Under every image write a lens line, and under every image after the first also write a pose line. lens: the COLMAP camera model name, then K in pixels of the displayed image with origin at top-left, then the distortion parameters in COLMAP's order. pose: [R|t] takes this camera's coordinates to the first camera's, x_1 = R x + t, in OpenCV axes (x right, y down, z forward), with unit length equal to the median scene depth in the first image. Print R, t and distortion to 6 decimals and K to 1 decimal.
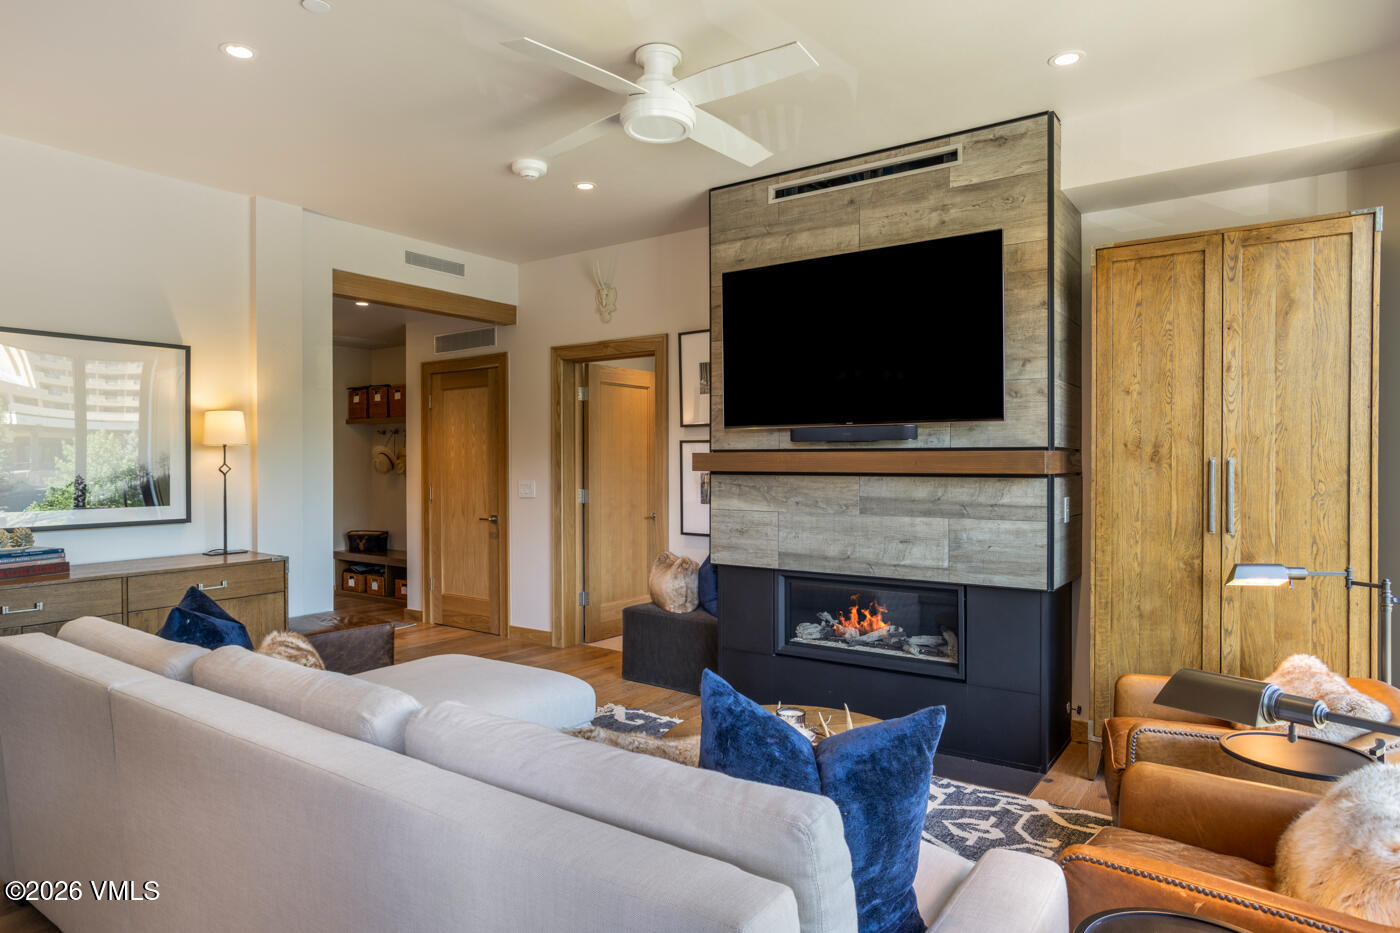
lens RADIAL K [[870.4, 0, 694.7], [0, 870.4, 460.3], [0, 0, 1]] dist [0.000830, 0.008322]
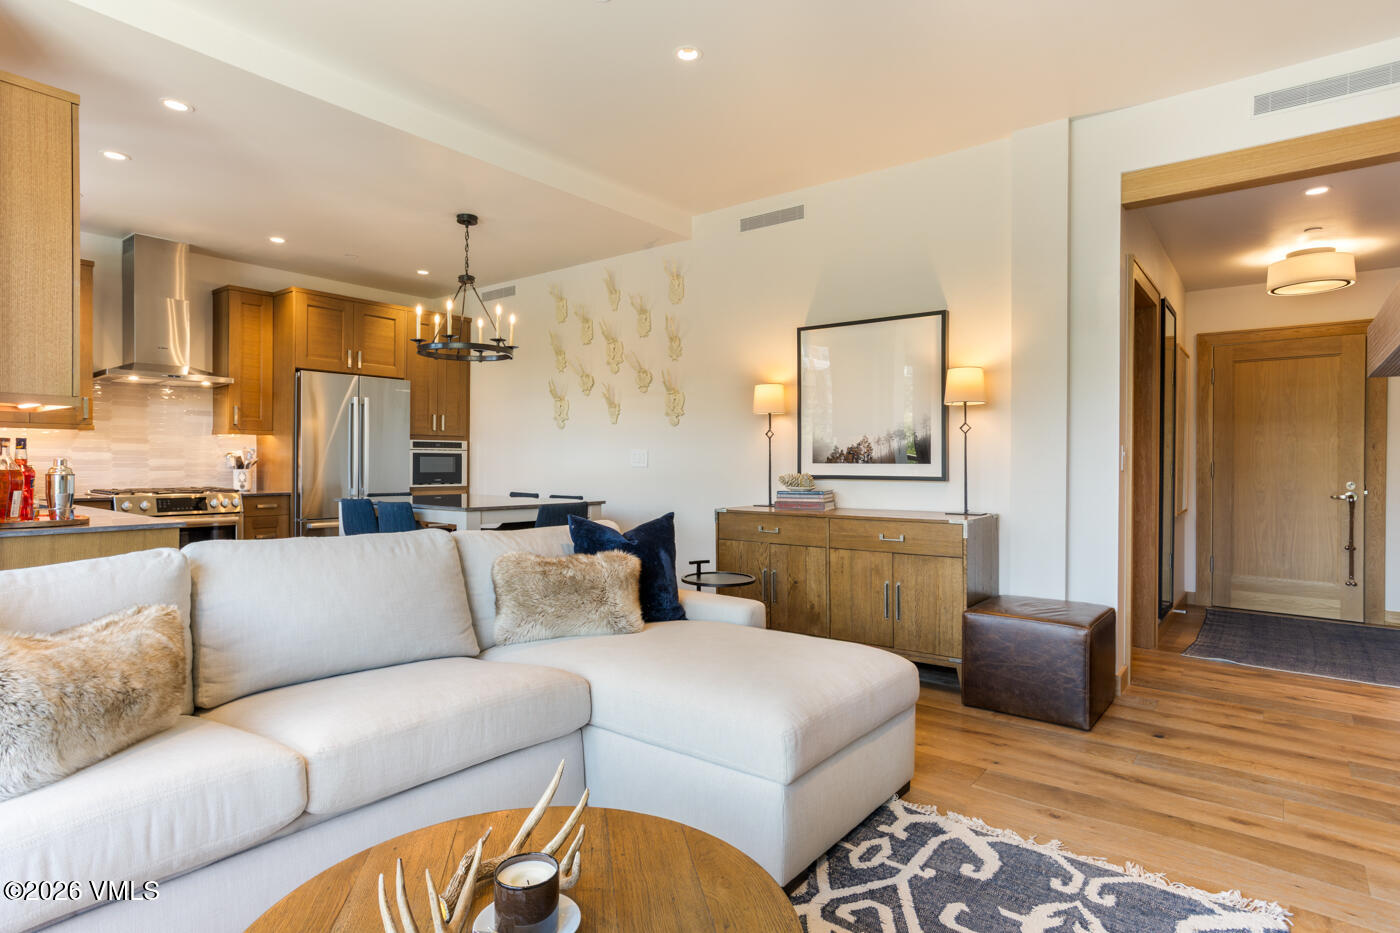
lens RADIAL K [[734.7, 0, 666.6], [0, 734.7, 462.5], [0, 0, 1]] dist [0.003466, 0.000392]
pose [[-0.062044, 0.006674, -0.998051, 0.318387], [-0.008217, 0.999940, 0.007197, 0.045095], [0.998040, 0.008647, -0.061985, 0.711879]]
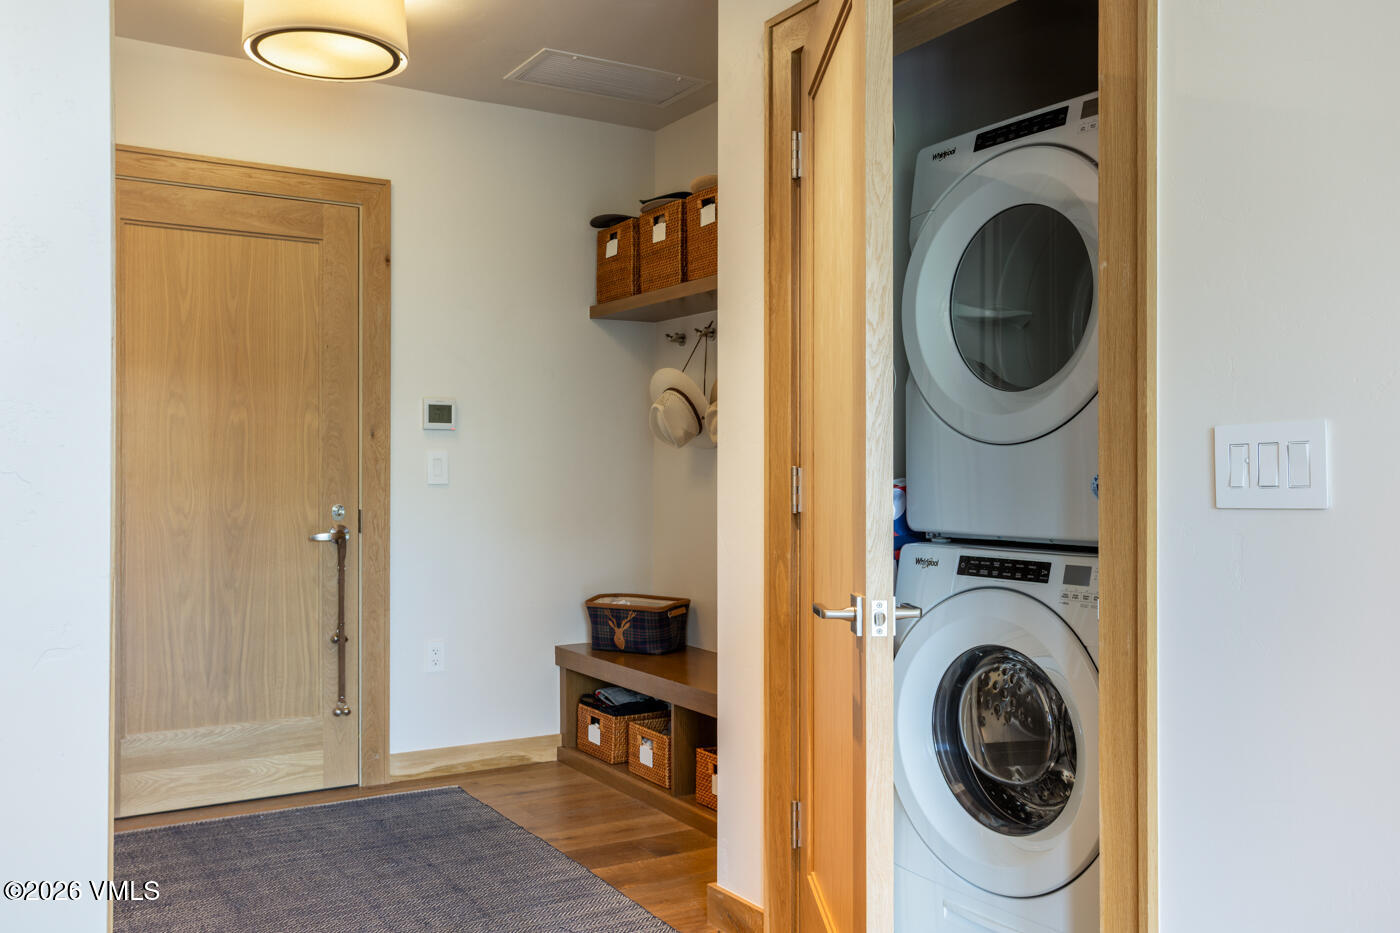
lens RADIAL K [[1196.0, 0, 701.8], [0, 1196.0, 471.9], [0, 0, 1]] dist [0.060159, 0.004306]
pose [[0.926485, 0.006157, -0.376282, -0.278603], [-0.006165, 0.999980, 0.001183, 0.046917], [0.376282, 0.001224, 0.926505, 0.951634]]
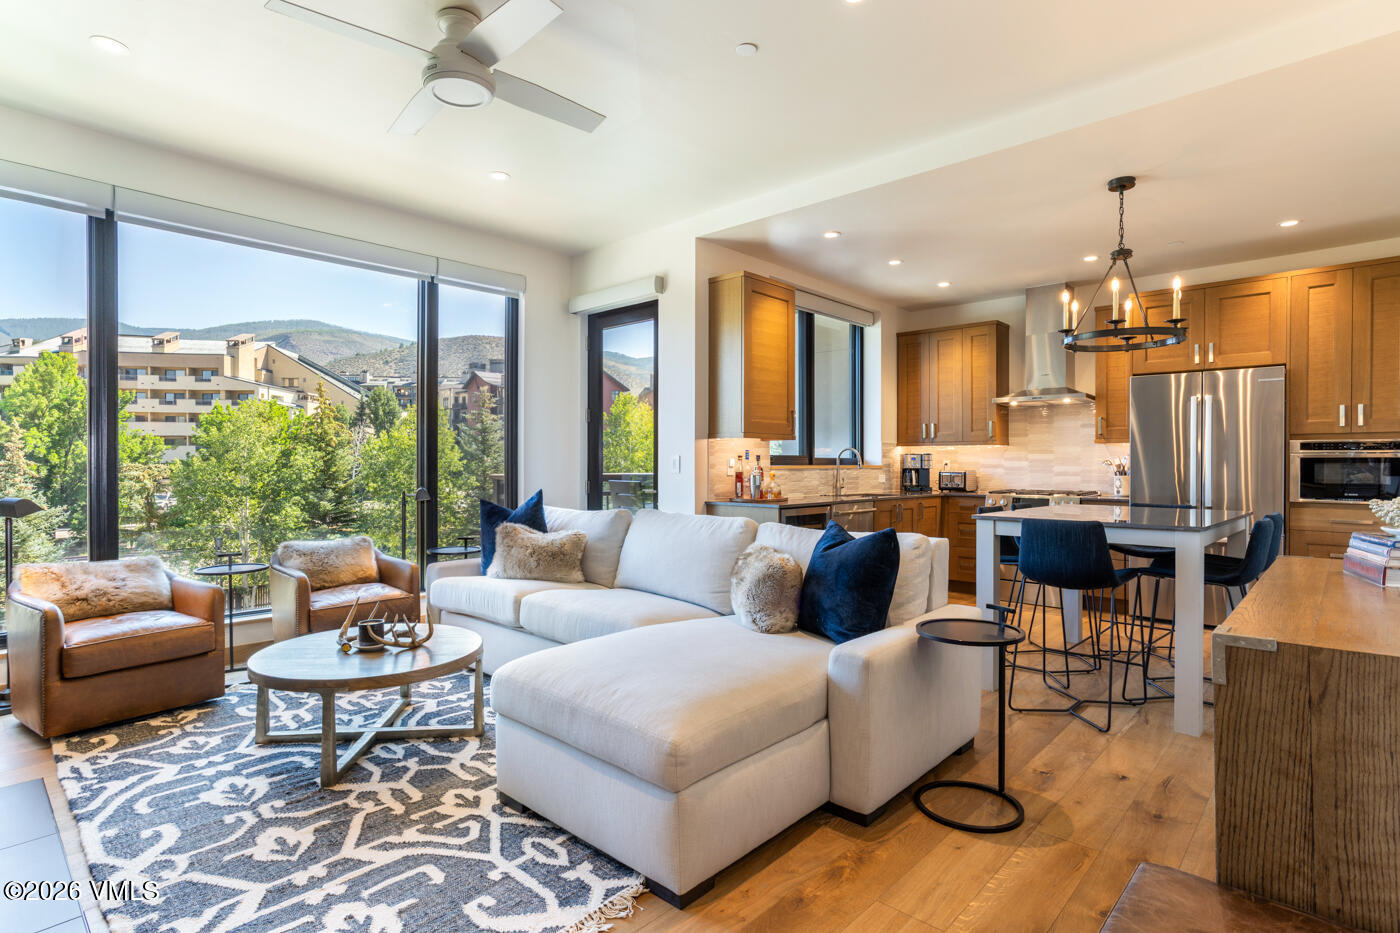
lens RADIAL K [[693.8, 0, 721.2], [0, 693.8, 469.3], [0, 0, 1]] dist [-0.023007, 0.015052]
pose [[-0.996284, 0.002688, 0.086082, -0.286895], [0.003598, 0.999939, 0.010424, 0.044573], [-0.086049, 0.010695, -0.996234, 1.229369]]
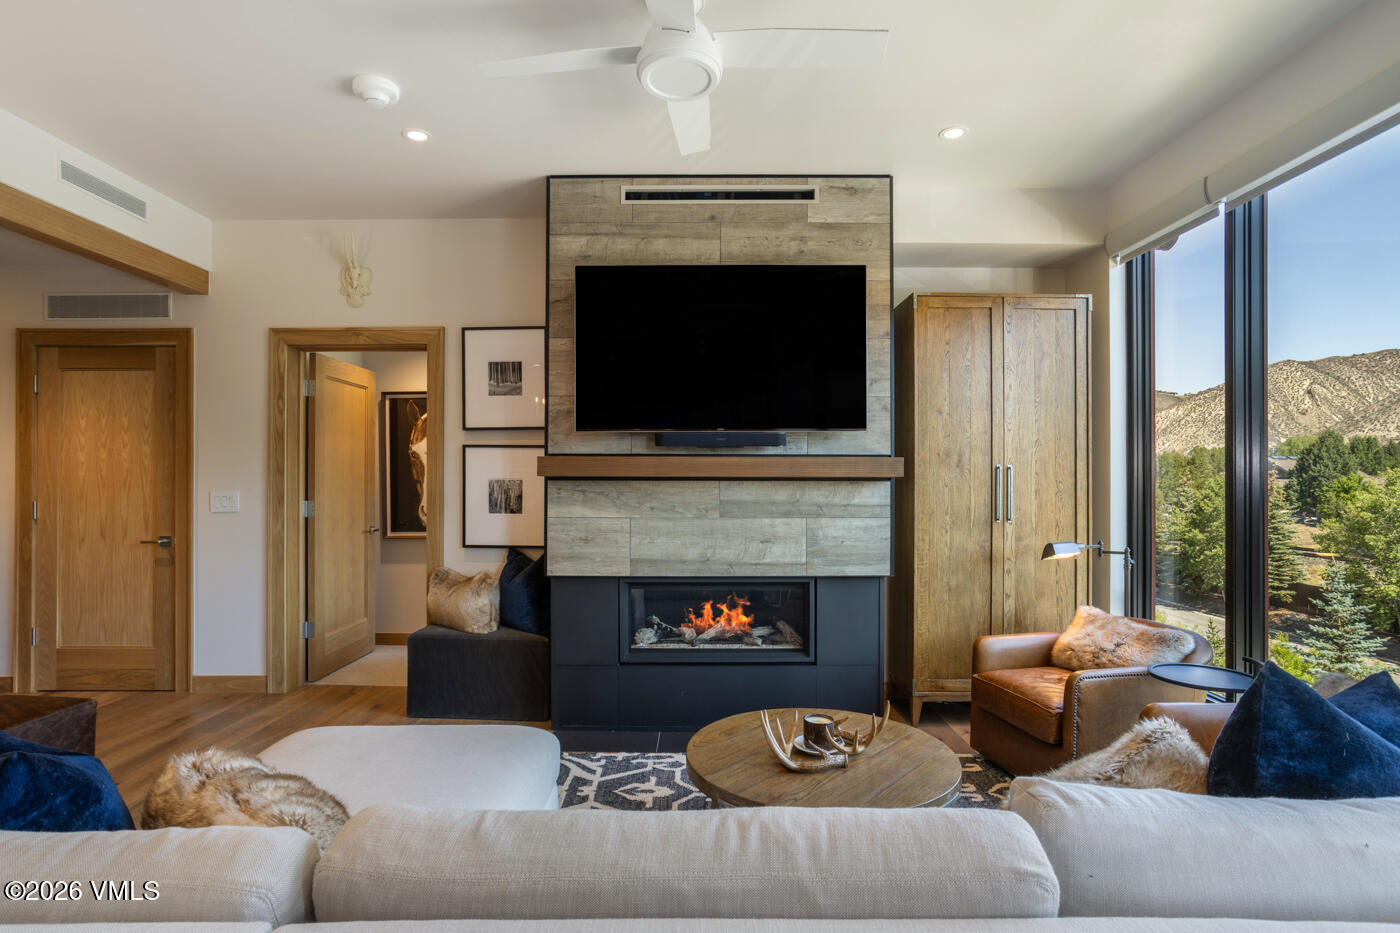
lens RADIAL K [[703.3, 0, 698.2], [0, 703.3, 468.0], [0, 0, 1]] dist [-0.013698, 0.007543]
pose [[0.808927, 0.009871, 0.587826, -0.293431], [-0.002815, 0.999913, -0.012917, 0.012292], [-0.587902, 0.008794, 0.808884, 0.299847]]
